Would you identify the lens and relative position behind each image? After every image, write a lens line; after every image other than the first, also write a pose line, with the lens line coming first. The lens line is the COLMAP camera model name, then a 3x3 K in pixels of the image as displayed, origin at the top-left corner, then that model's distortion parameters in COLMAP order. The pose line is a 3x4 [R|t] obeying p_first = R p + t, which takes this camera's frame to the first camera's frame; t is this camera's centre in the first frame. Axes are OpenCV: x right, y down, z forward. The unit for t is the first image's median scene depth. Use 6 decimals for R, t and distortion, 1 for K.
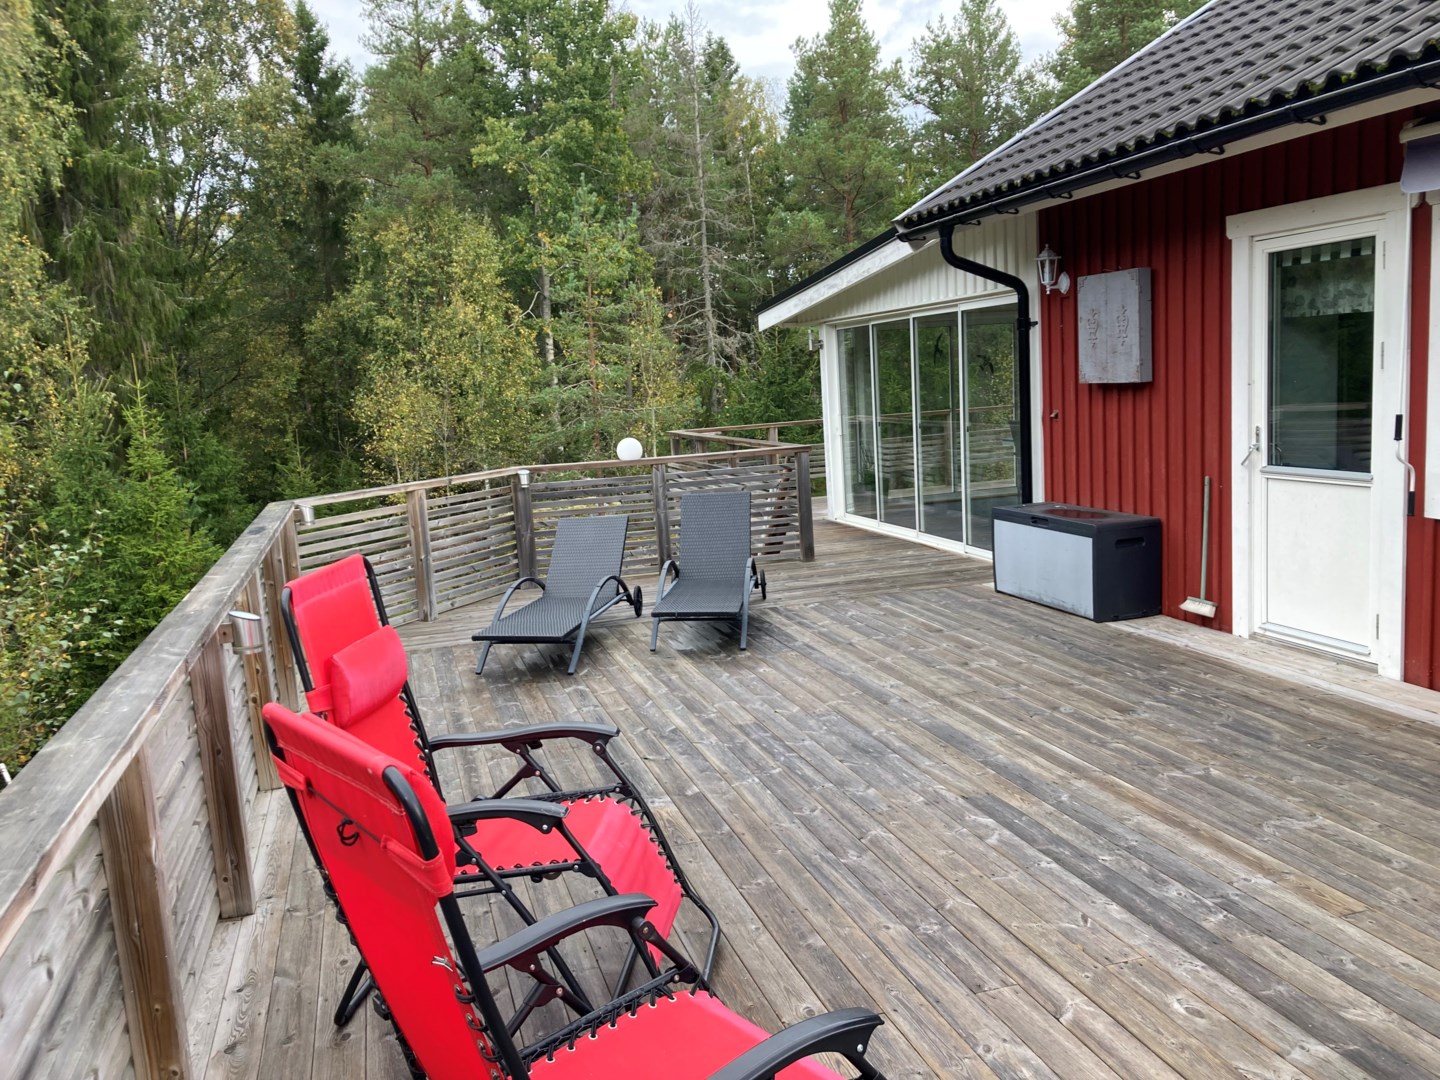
lens RADIAL K [[1176.7, 0, 721.0], [0, 1176.7, 545.1], [0, 0, 1]] dist [0.025797, -0.031238]
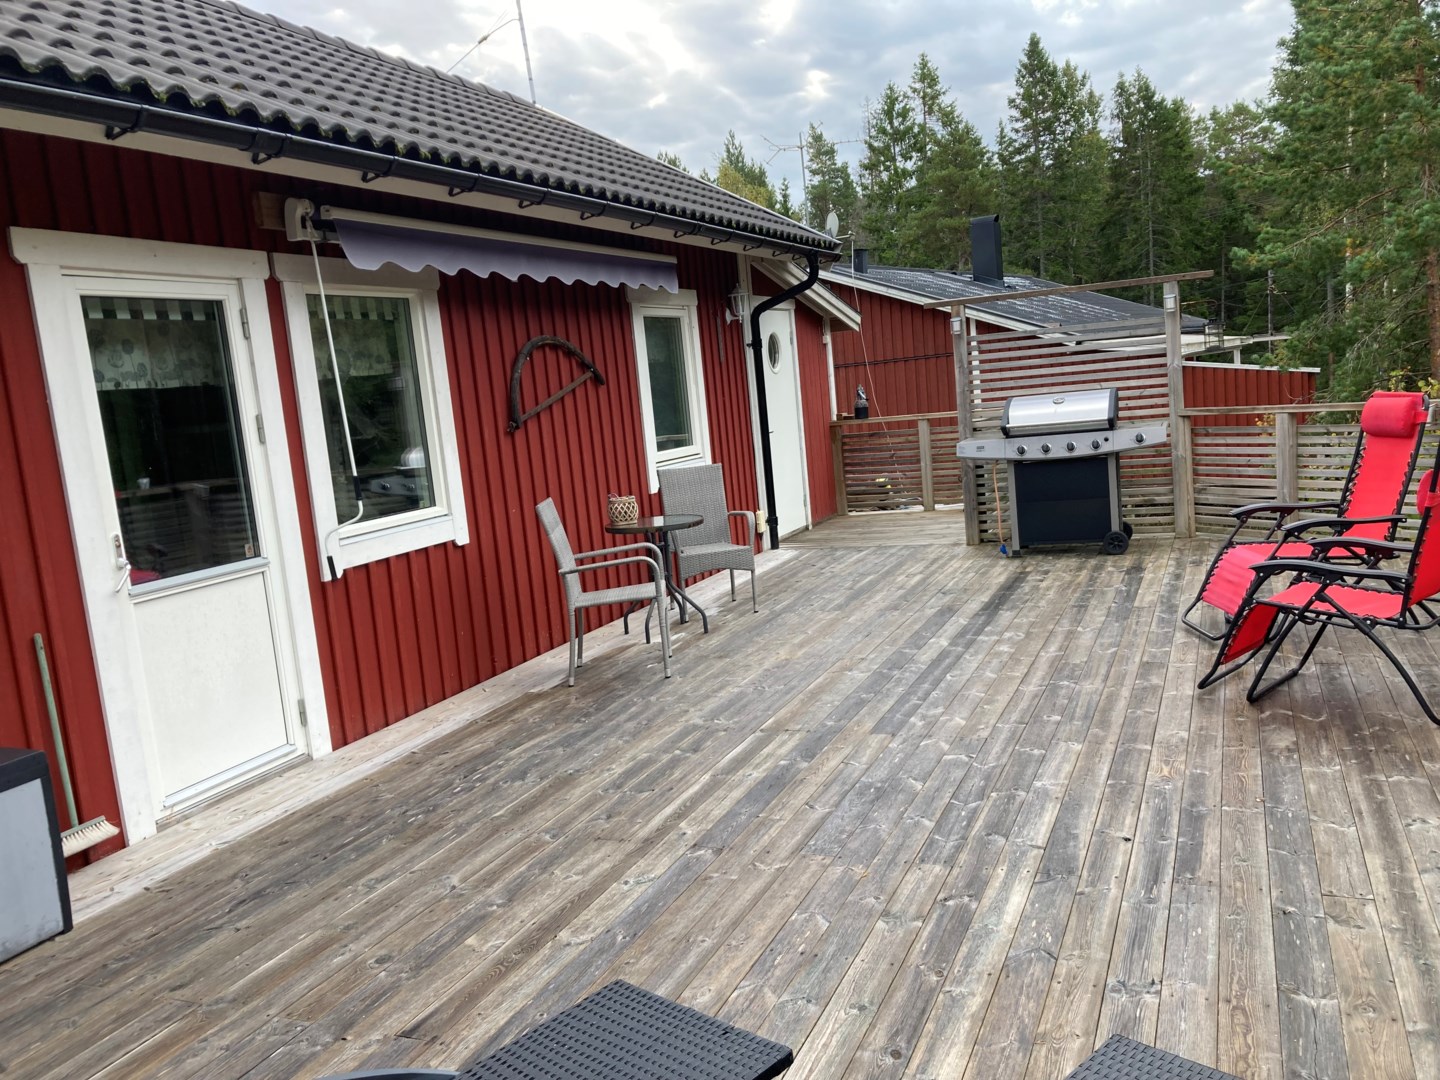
lens RADIAL K [[1176.7, 0, 713.9], [0, 1176.7, 537.3], [0, 0, 1]] dist [0.025797, -0.031238]
pose [[-0.753965, 0.043472, 0.655474, -0.340092], [0.229654, 0.952290, 0.201004, -0.191685], [-0.615464, 0.302082, -0.727977, 1.557225]]
